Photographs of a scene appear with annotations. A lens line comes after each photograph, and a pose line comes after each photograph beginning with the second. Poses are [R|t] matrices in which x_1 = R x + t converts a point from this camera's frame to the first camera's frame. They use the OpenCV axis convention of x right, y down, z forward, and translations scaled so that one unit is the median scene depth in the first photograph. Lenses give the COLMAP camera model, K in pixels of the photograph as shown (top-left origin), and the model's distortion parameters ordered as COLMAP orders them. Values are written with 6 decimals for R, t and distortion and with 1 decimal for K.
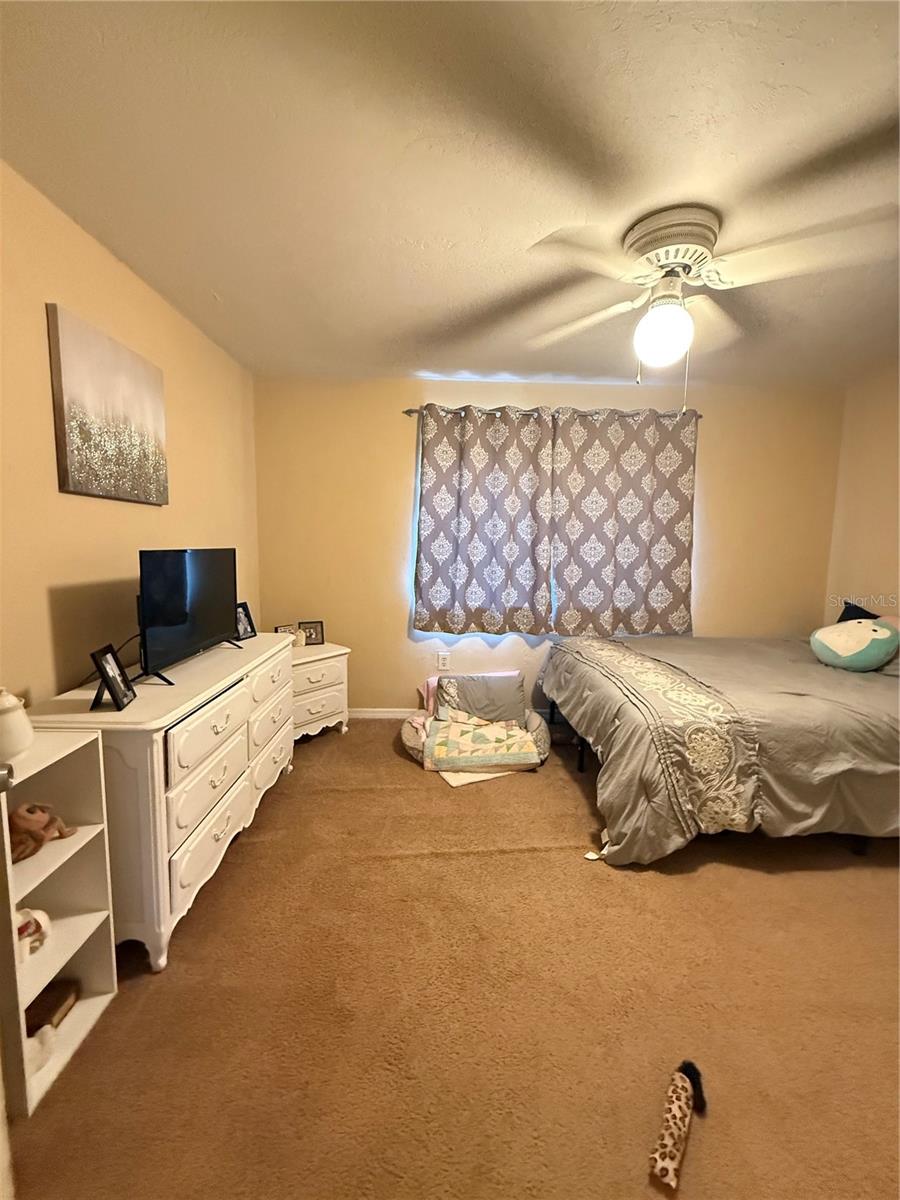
lens RADIAL K [[482.6, 0, 451.0], [0, 482.6, 596.3], [0, 0, 1]] dist [0.002212, 0.000970]
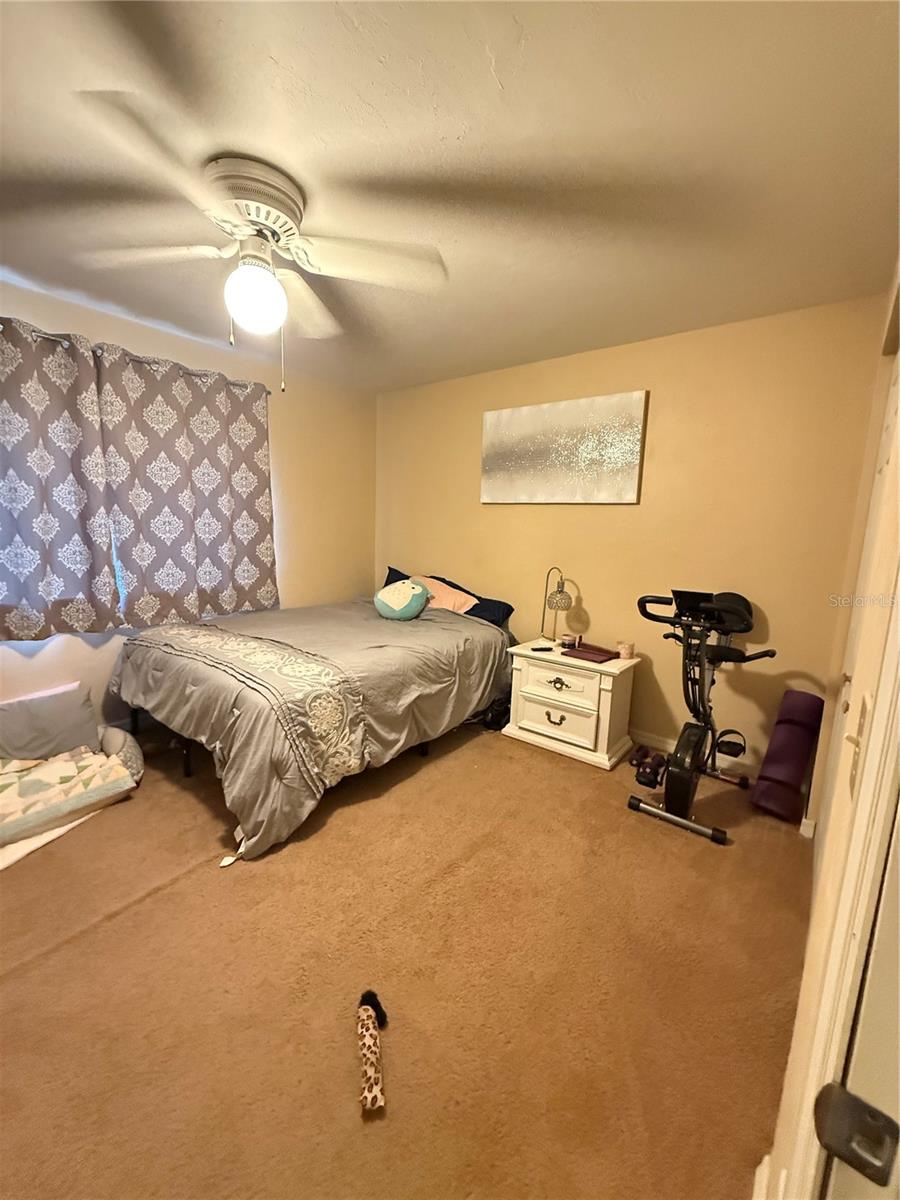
lens RADIAL K [[482.6, 0, 451.0], [0, 482.6, 596.3], [0, 0, 1]] dist [0.002212, 0.000970]
pose [[0.645434, -0.106727, 0.756323, -0.072460], [0.063065, 0.994255, 0.086484, -0.017282], [-0.761208, -0.008123, 0.648457, 0.074768]]
